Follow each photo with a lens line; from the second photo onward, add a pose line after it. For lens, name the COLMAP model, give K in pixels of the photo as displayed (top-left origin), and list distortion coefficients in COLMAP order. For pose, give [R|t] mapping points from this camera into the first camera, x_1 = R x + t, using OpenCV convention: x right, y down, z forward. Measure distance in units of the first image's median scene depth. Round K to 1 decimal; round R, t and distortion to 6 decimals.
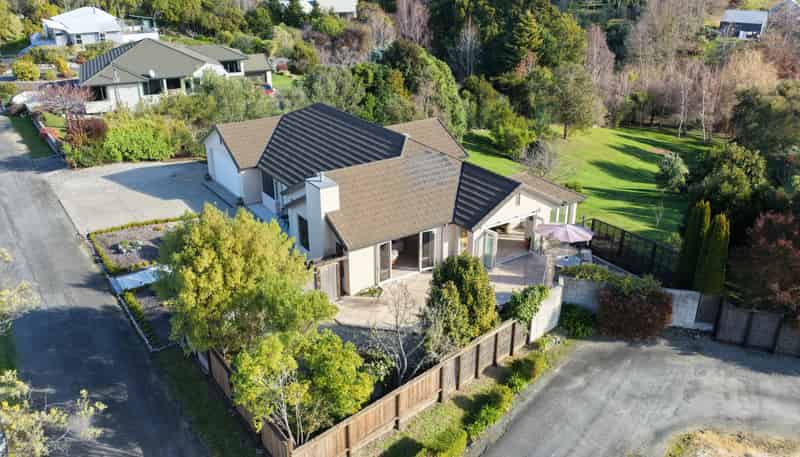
lens RADIAL K [[688.8, 0, 401.5], [0, 688.8, 237.2], [0, 0, 1]] dist [-0.004275, 0.002305]
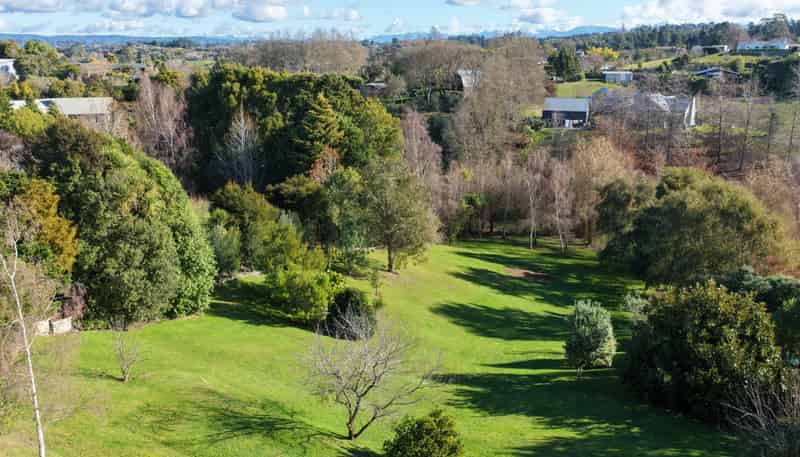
lens RADIAL K [[688.8, 0, 401.5], [0, 688.8, 237.2], [0, 0, 1]] dist [-0.004275, 0.002305]
pose [[0.963359, -0.070853, 0.258687, 0.067828], [0.109572, 0.984288, -0.138460, -0.069495], [-0.244812, 0.161732, 0.955986, 0.308678]]
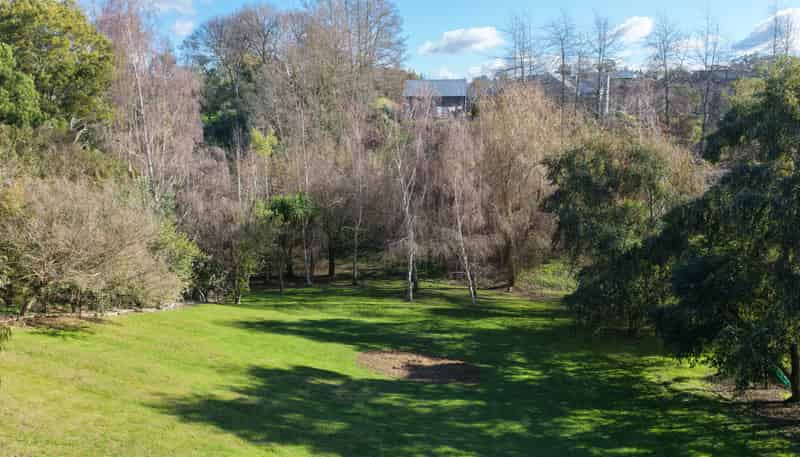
lens RADIAL K [[624.2, 0, 400.0], [0, 624.2, 228.5], [0, 0, 1]] dist [-0.000316, 0.000377]
pose [[0.881446, -0.079235, 0.465590, 0.250362], [0.196929, 0.957699, -0.209839, -0.116811], [-0.429268, 0.276650, 0.859764, 0.721738]]
